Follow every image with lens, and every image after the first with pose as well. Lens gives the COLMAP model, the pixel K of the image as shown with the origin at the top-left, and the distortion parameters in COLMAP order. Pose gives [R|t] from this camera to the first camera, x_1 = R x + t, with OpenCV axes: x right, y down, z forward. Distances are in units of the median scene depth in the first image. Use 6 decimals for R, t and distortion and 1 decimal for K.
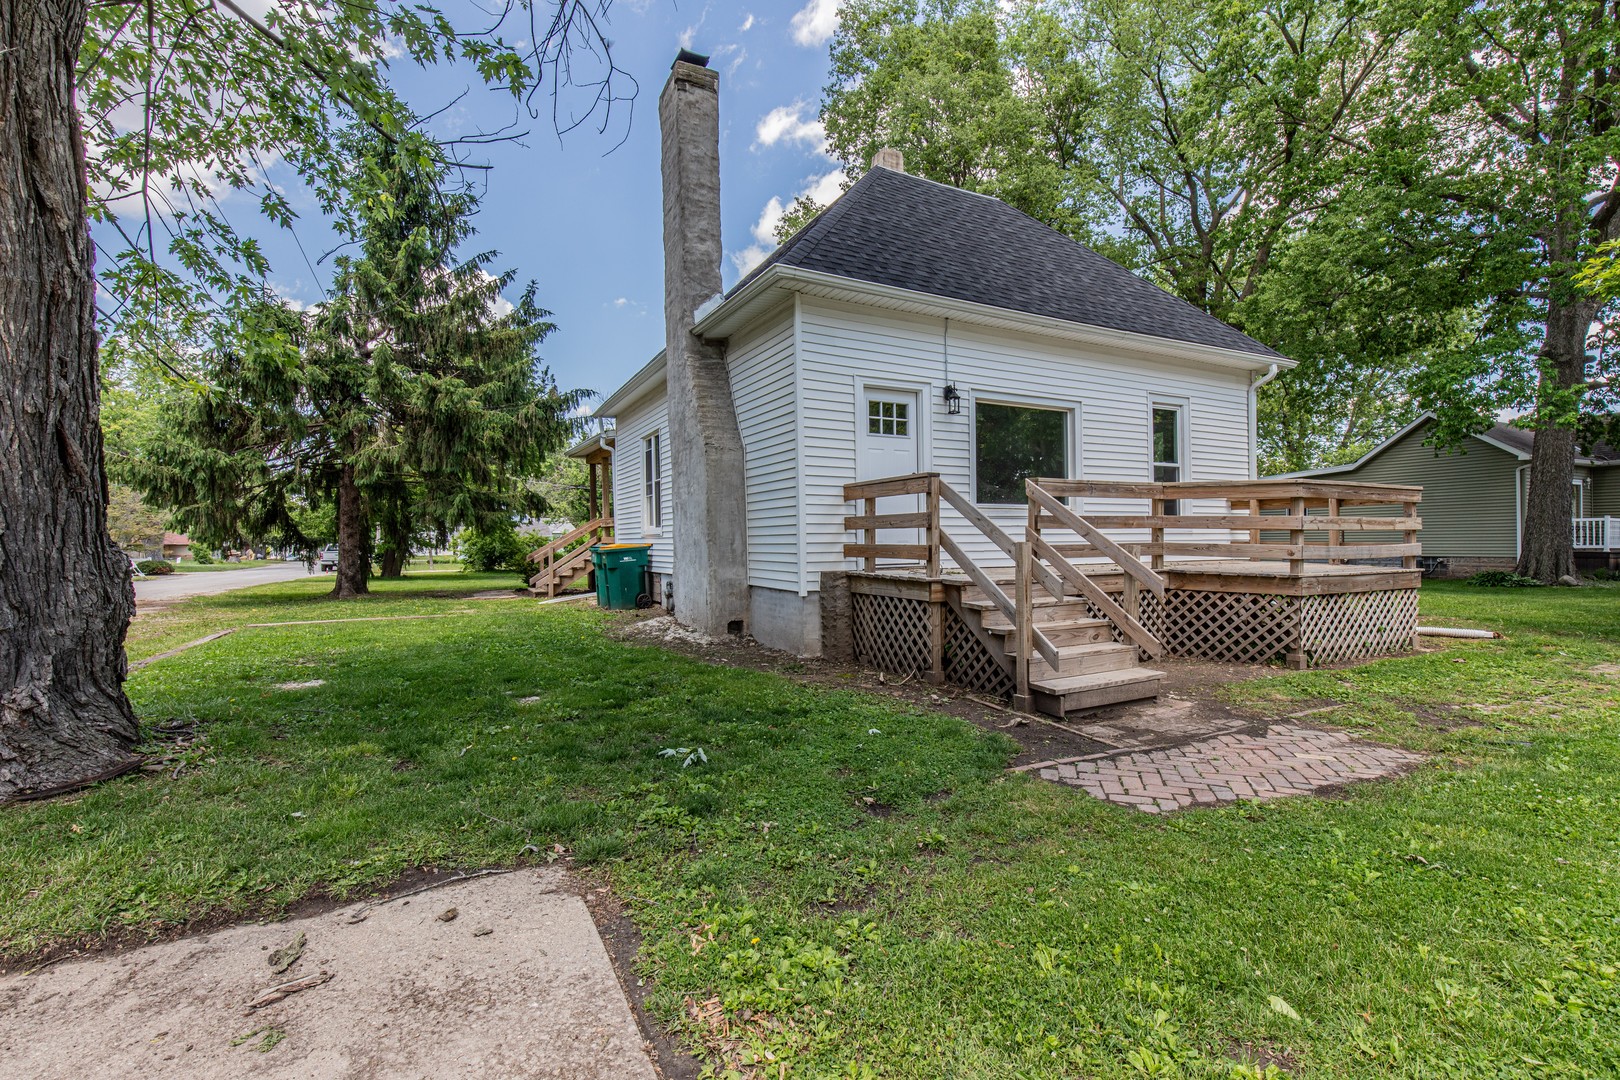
lens RADIAL K [[726.9, 0, 827.5], [0, 726.9, 539.1], [0, 0, 1]] dist [-0.002074, -0.000573]
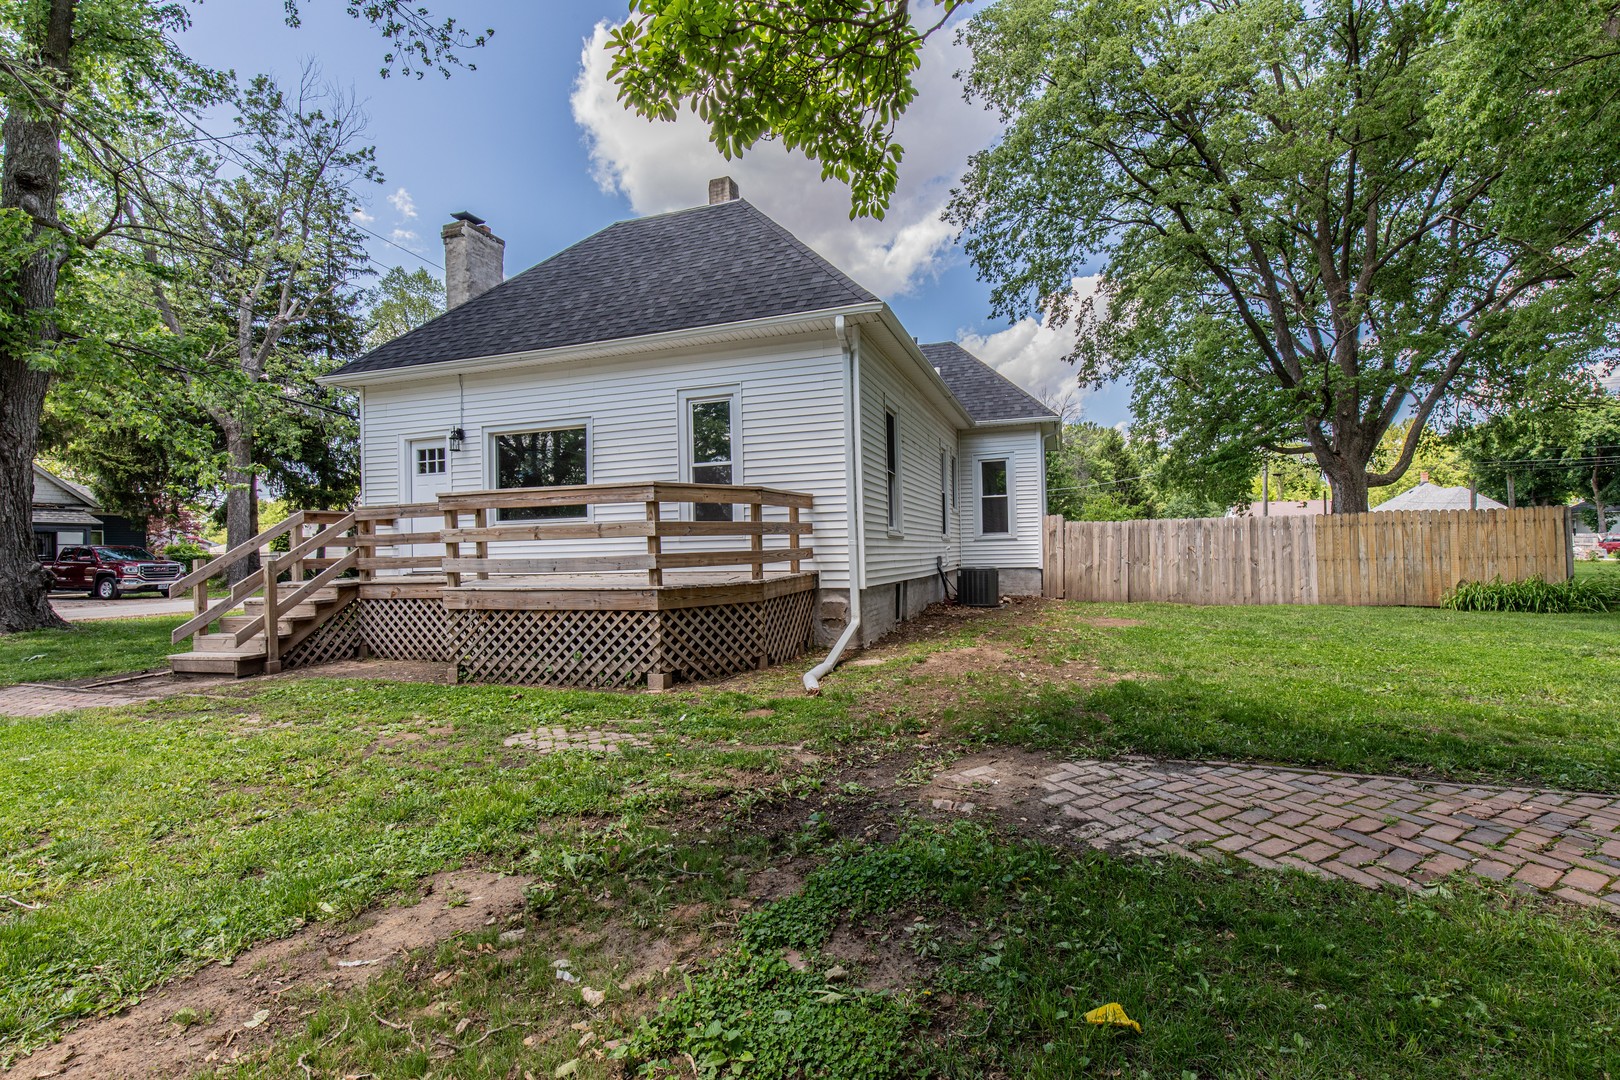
lens RADIAL K [[726.9, 0, 827.5], [0, 726.9, 539.1], [0, 0, 1]] dist [-0.002074, -0.000573]
pose [[0.707437, -0.022831, -0.706408, 1.374724], [0.023157, 0.999690, -0.009118, 0.003580], [0.706397, -0.009908, 0.707746, 0.521891]]
